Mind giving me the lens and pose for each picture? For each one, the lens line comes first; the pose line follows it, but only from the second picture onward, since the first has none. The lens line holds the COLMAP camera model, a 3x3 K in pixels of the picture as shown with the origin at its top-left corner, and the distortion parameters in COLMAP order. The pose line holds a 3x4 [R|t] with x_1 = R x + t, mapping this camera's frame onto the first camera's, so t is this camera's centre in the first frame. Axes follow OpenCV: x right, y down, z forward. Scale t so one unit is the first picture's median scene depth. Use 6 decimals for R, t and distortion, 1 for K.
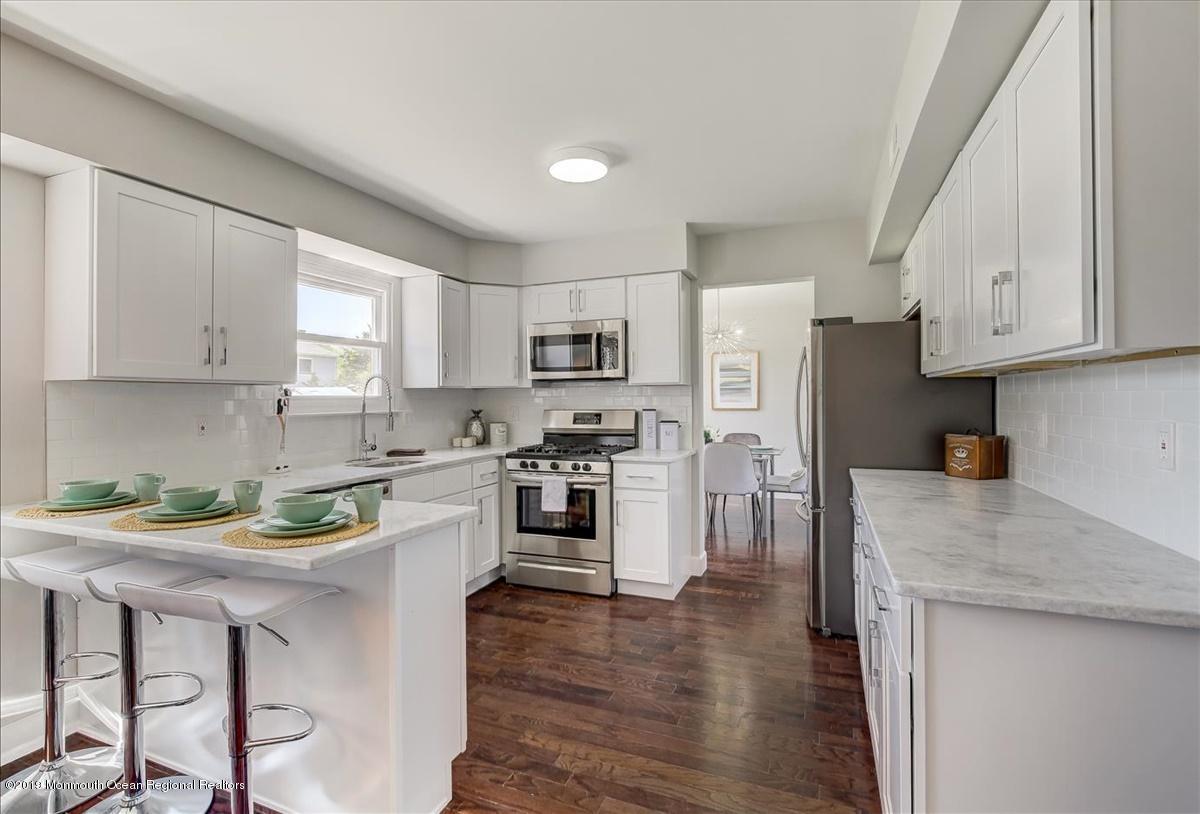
lens RADIAL K [[579.9, 0, 594.4], [0, 579.9, 398.8], [0, 0, 1]] dist [-0.001696, -0.000084]
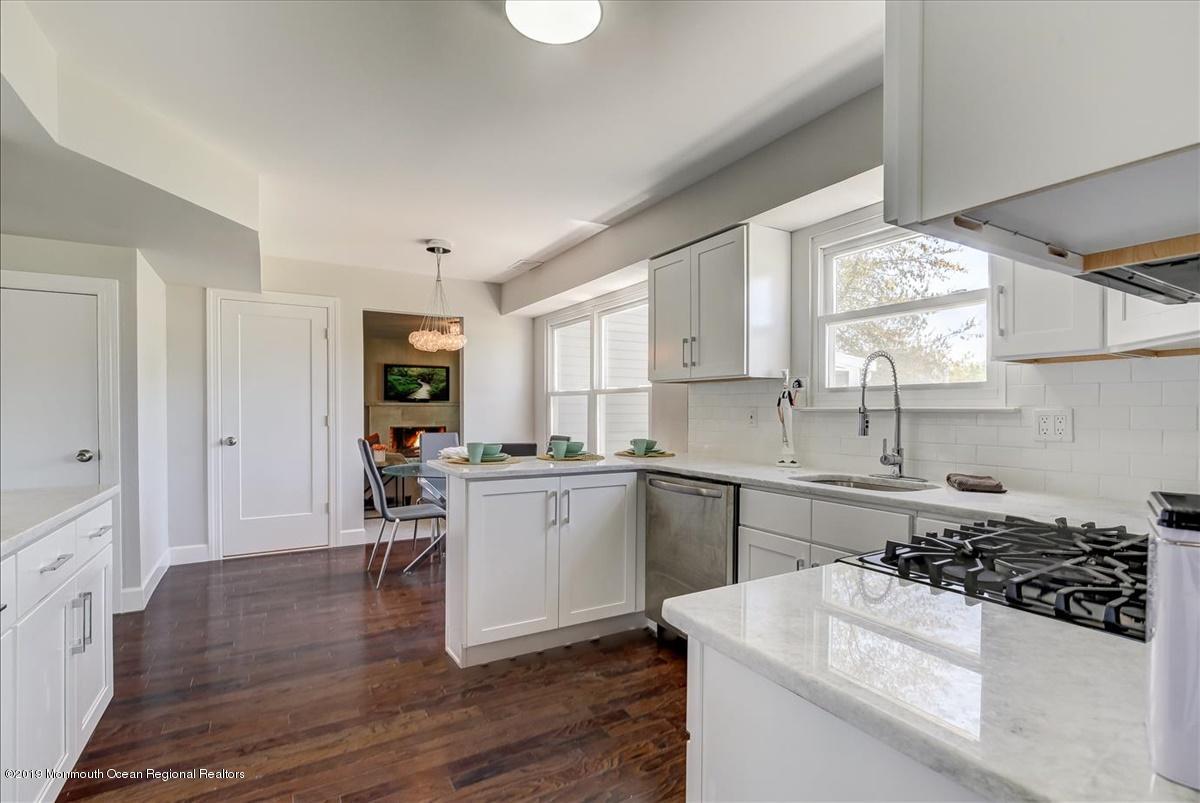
lens RADIAL K [[549.6, 0, 588.3], [0, 549.6, 410.4], [0, 0, 1]] dist [-0.006020, 0.003451]
pose [[-0.613120, 0.009352, -0.789934, 0.326202], [0.000897, 0.999938, 0.011142, 0.018658], [0.789989, 0.006123, -0.613090, 1.080792]]
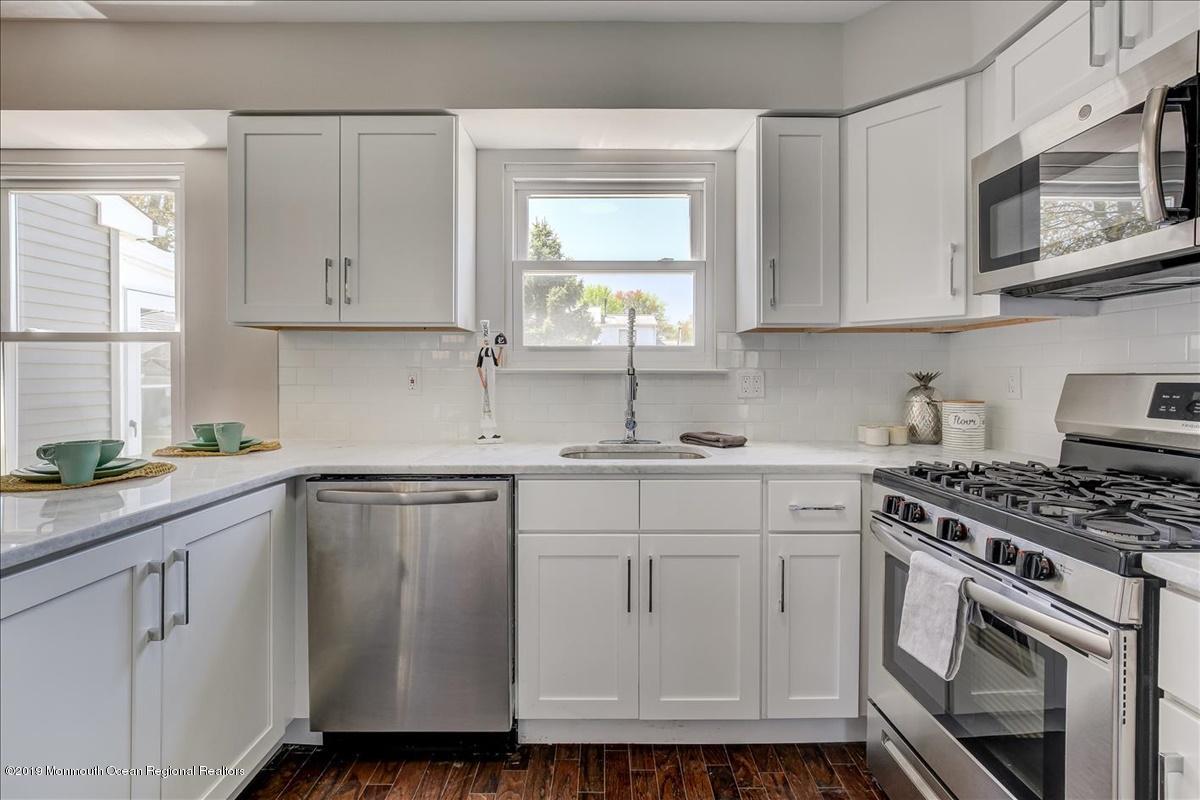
lens RADIAL K [[549.6, 0, 575.7], [0, 549.6, 374.8], [0, 0, 1]] dist [-0.006020, 0.003451]
pose [[0.374151, 0.013012, -0.927276, 0.150485], [-0.008761, 0.999907, 0.010497, 0.023030], [0.927326, 0.004197, 0.374230, 0.692459]]
